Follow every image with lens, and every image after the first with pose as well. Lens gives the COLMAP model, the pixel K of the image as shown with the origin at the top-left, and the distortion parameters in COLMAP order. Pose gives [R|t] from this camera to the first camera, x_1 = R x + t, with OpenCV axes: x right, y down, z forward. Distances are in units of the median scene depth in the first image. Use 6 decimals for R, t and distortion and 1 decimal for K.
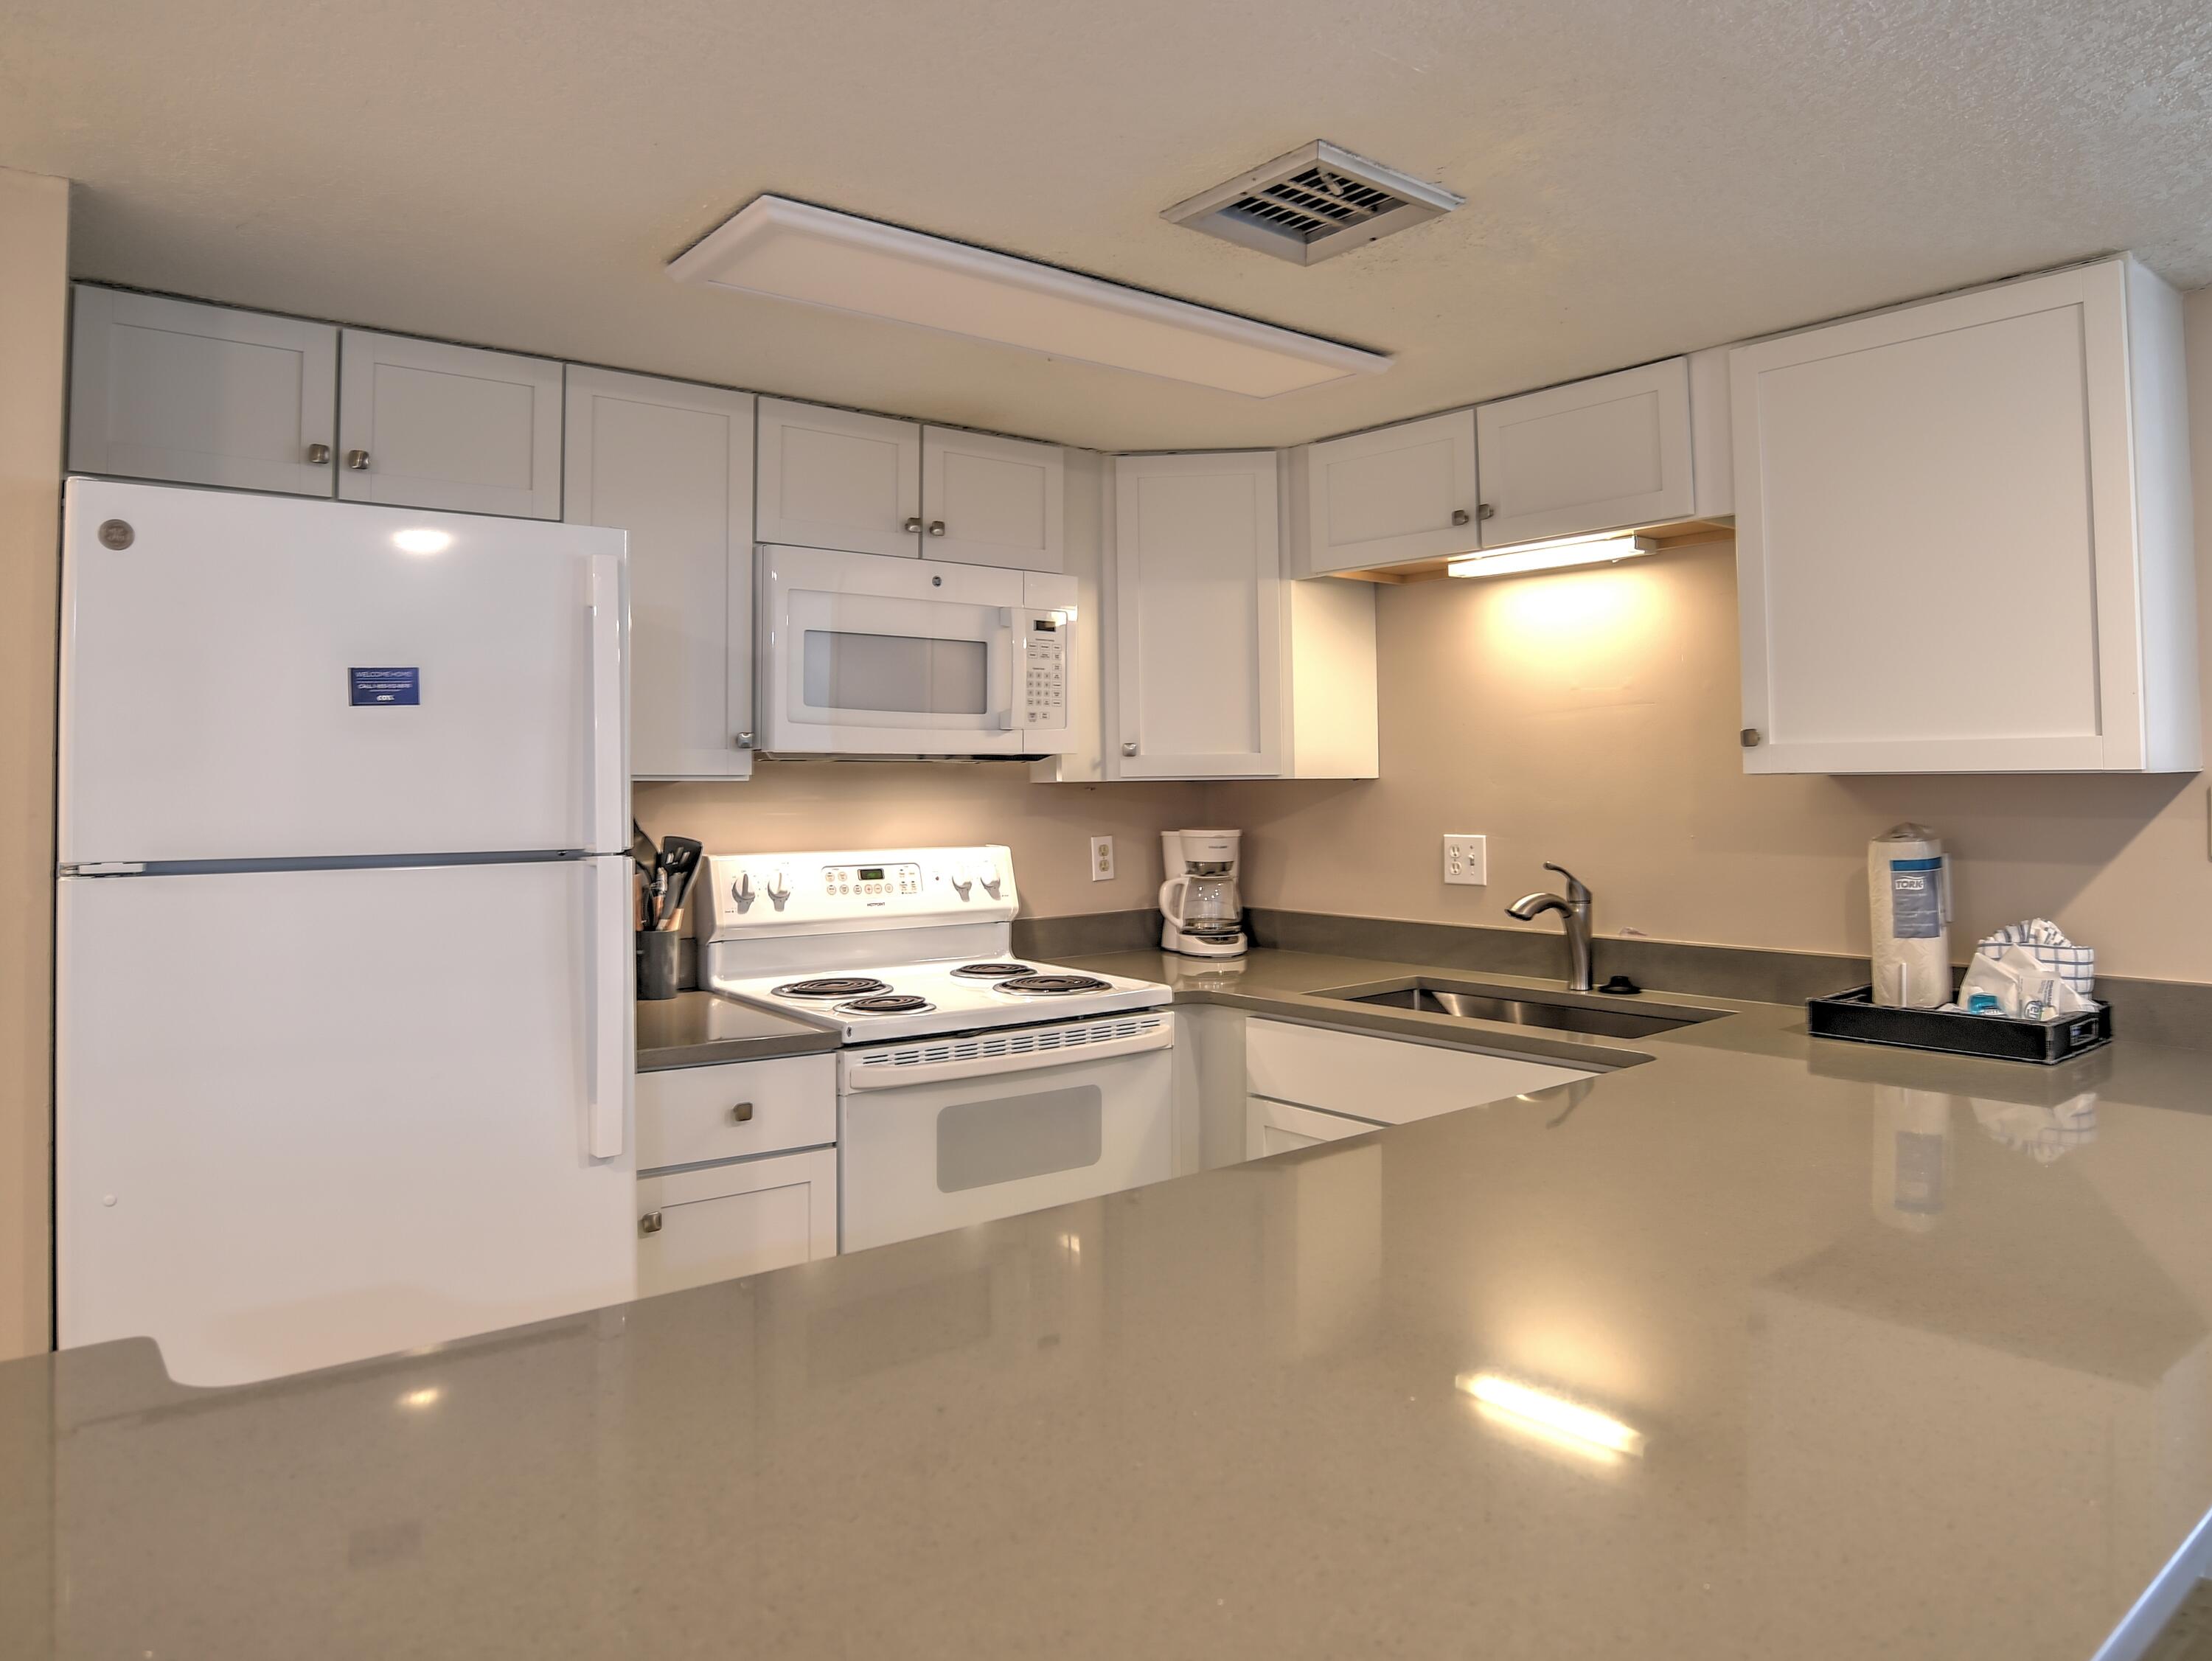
lens RADIAL K [[1457.0, 0, 1063.0], [0, 1457.0, 740.3], [0, 0, 1]] dist [-0.087666, 0.037788]
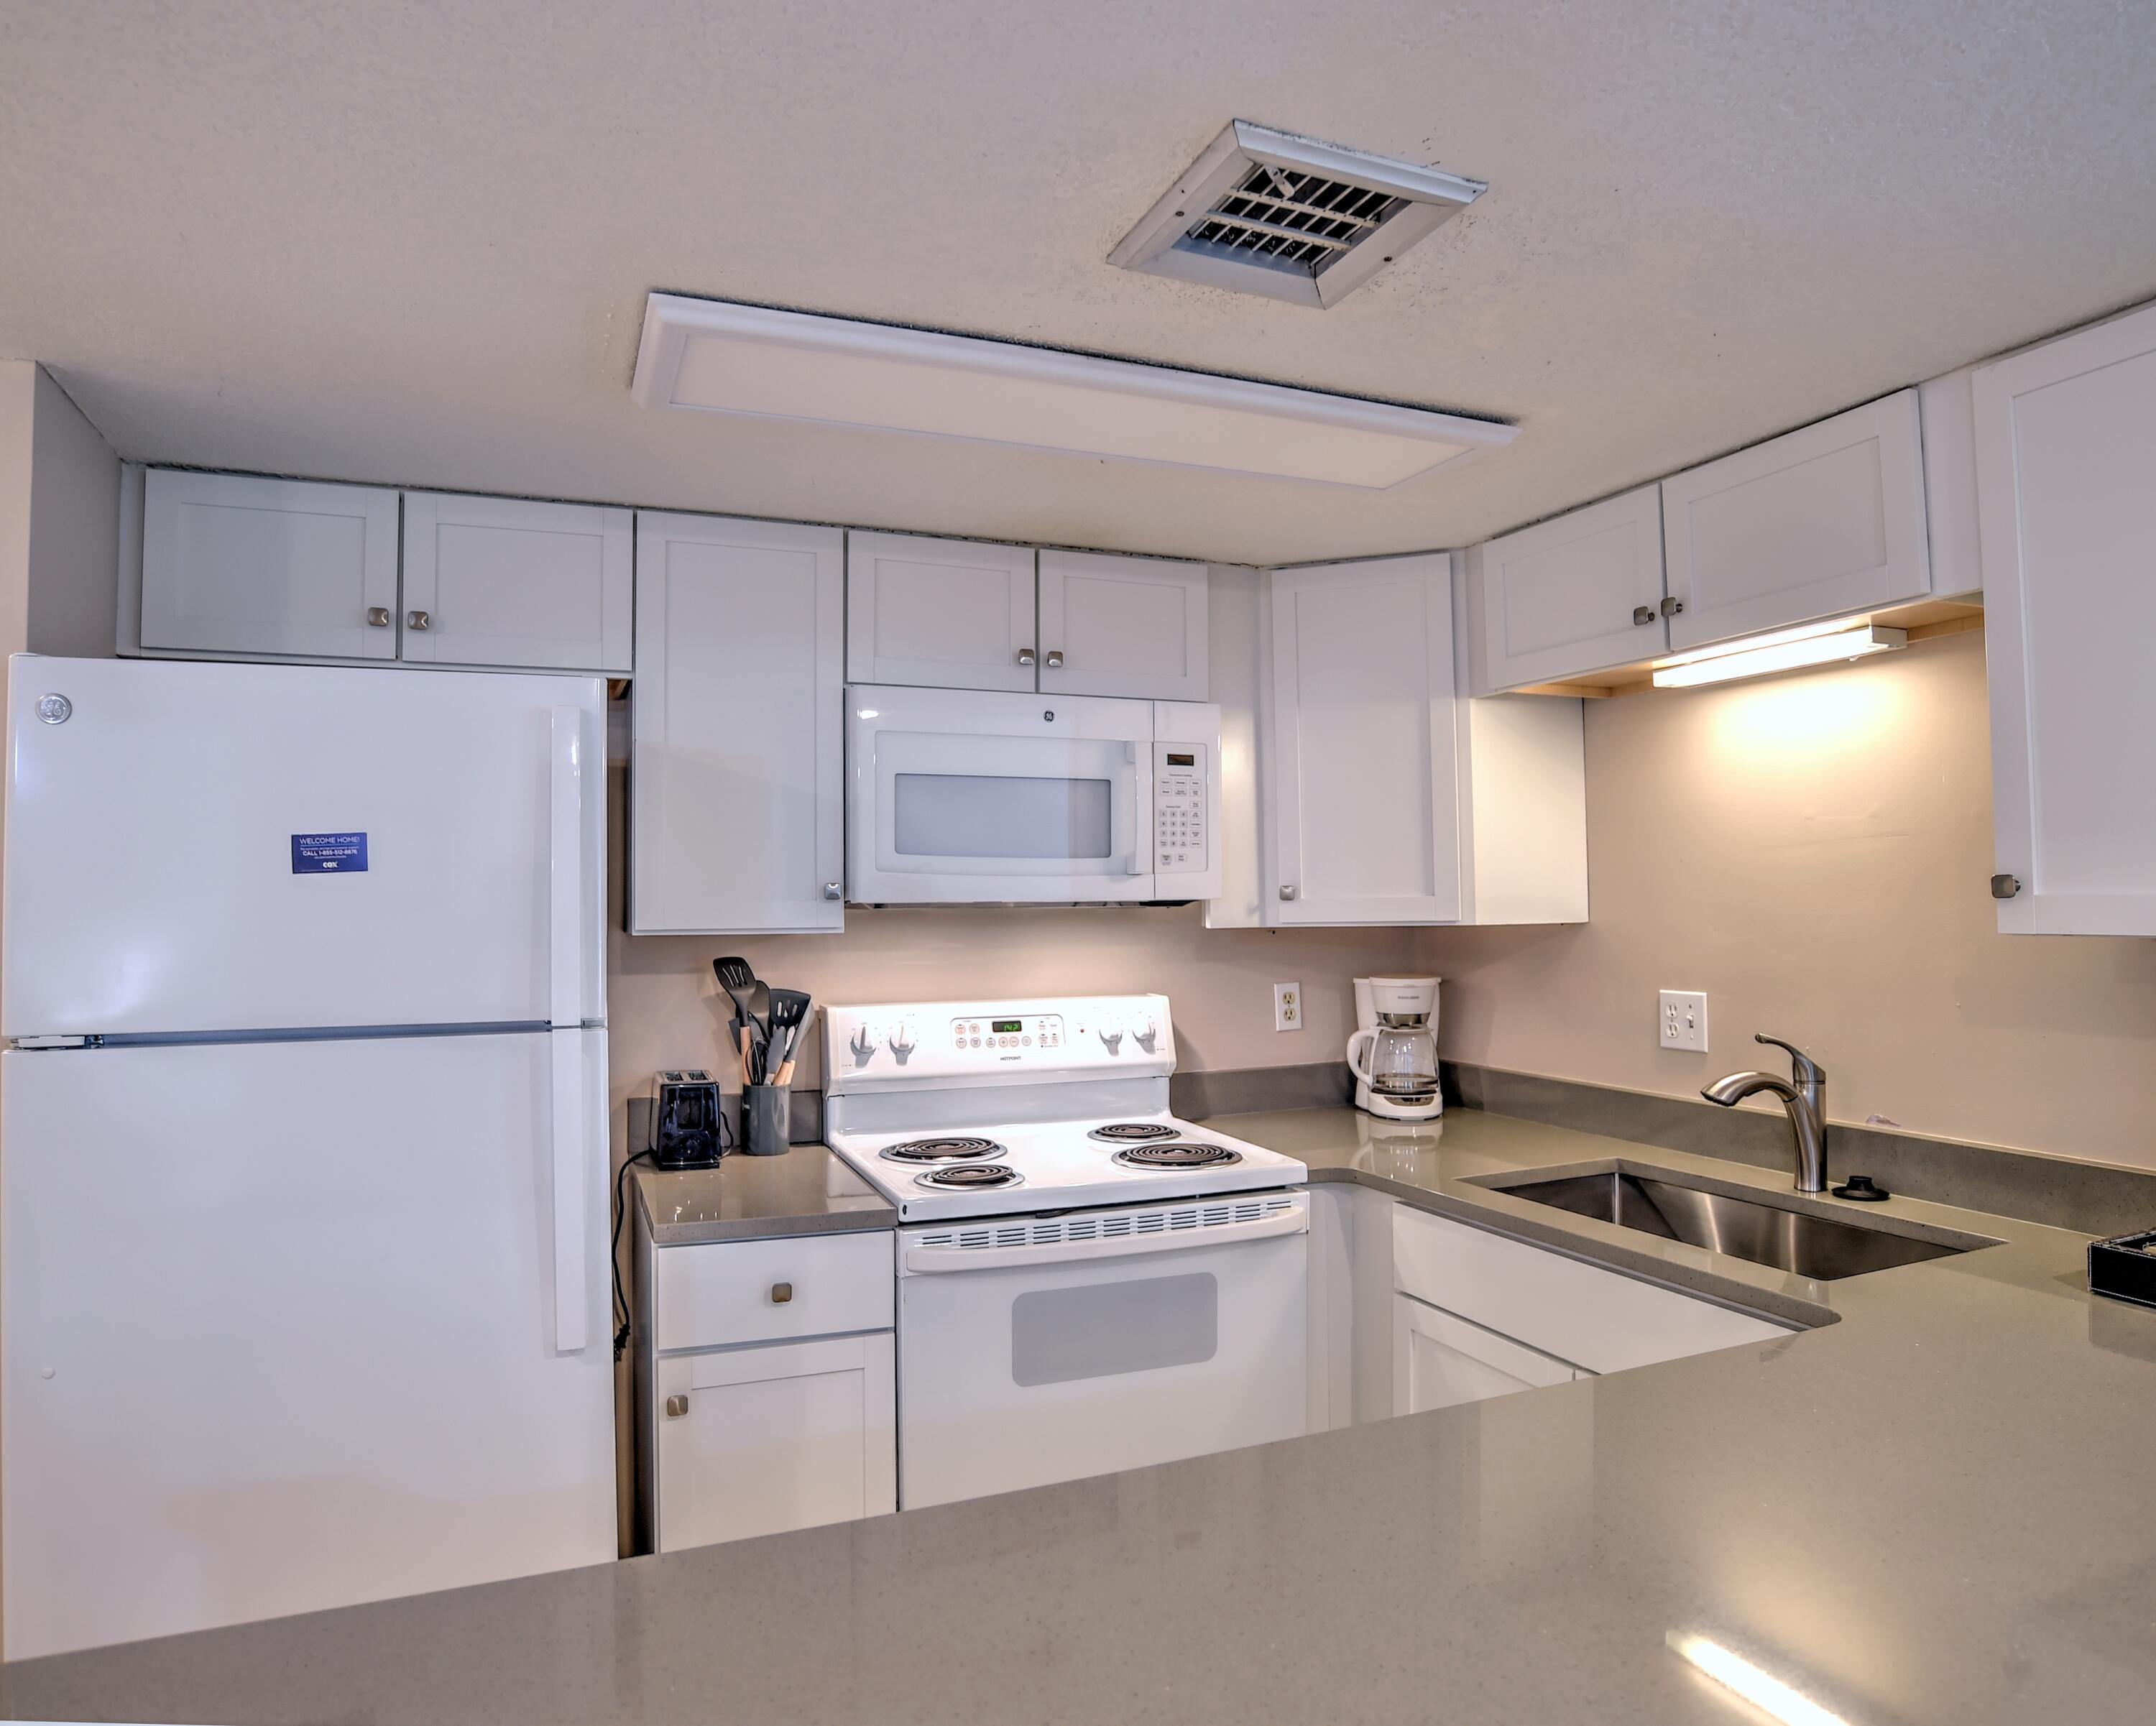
lens RADIAL K [[1349.4, 0, 1078.0], [0, 1349.4, 863.0], [0, 0, 1]] dist [-0.082174, 0.033621]
pose [[0.964052, -0.010603, -0.265500, 0.157493], [0.011505, 0.999932, 0.001842, -0.016827], [0.265463, -0.004830, 0.964109, 0.172997]]
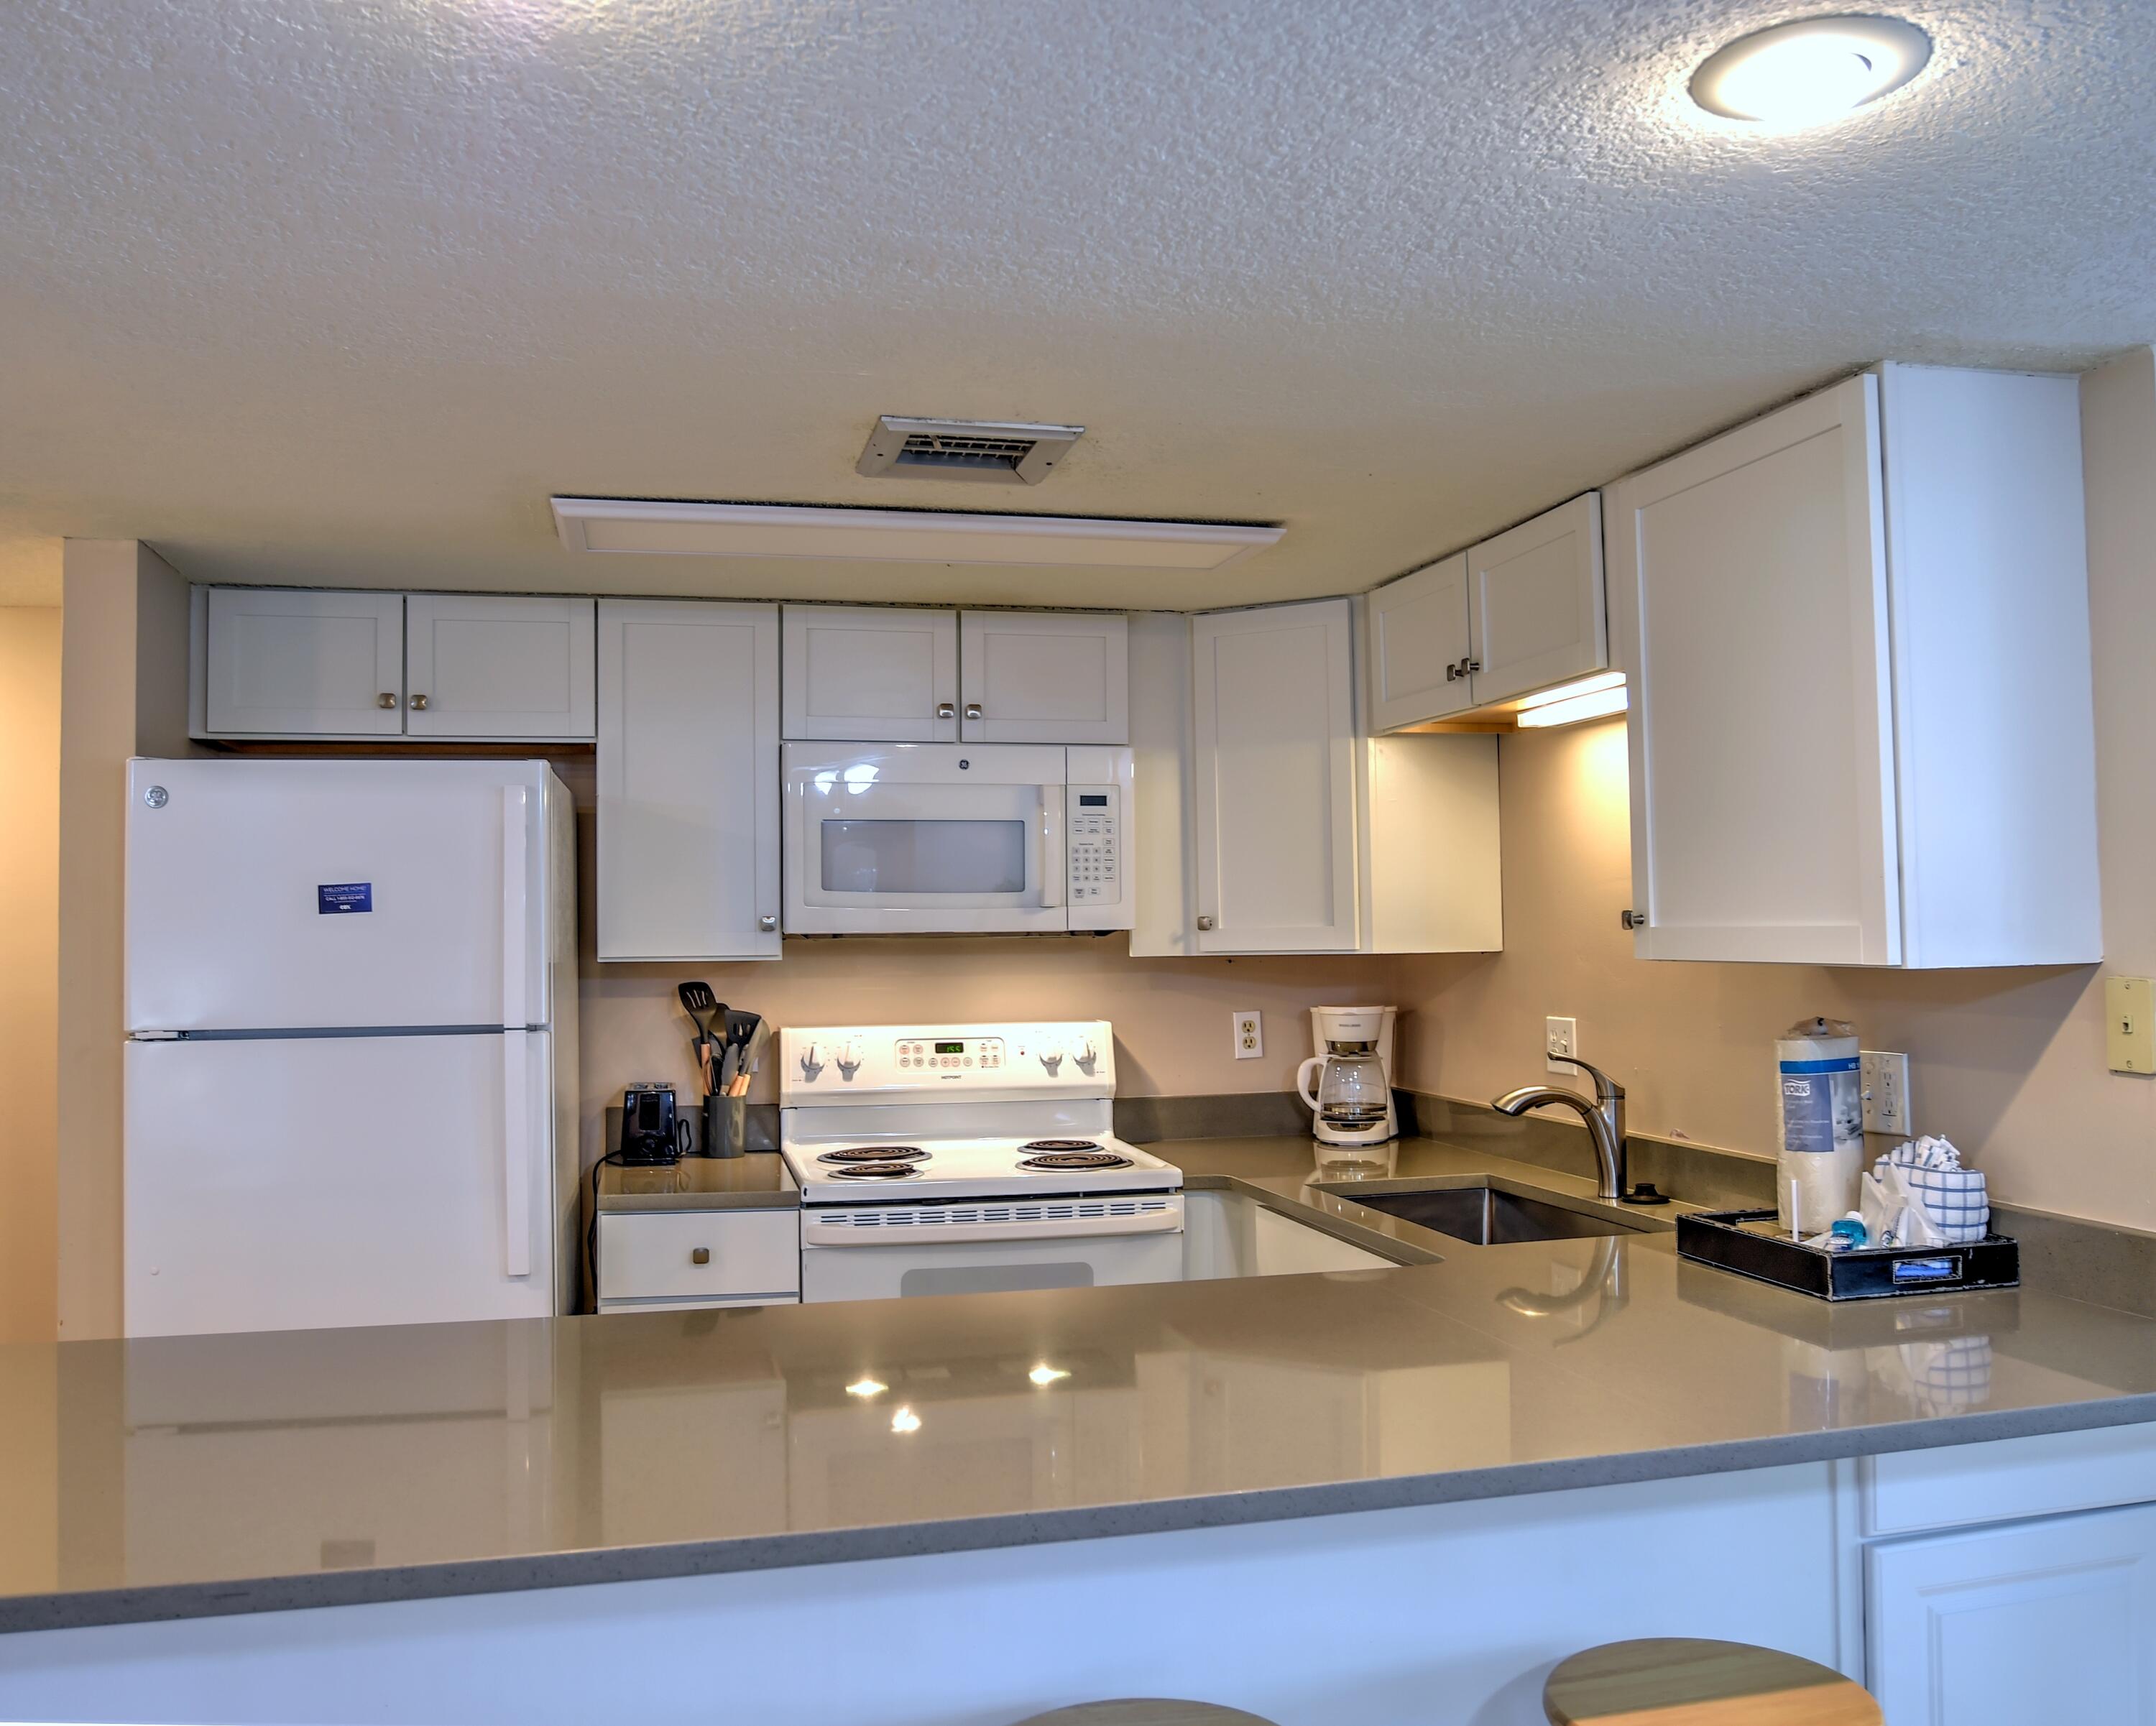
lens RADIAL K [[1834.2, 0, 1078.0], [0, 1834.2, 863.0], [0, 0, 1]] dist [-0.057173, -0.005412]
pose [[0.911152, -0.020022, -0.411583, 0.515568], [0.018648, 0.999799, -0.007354, -0.028547], [0.411647, -0.000975, 0.911343, -0.148579]]
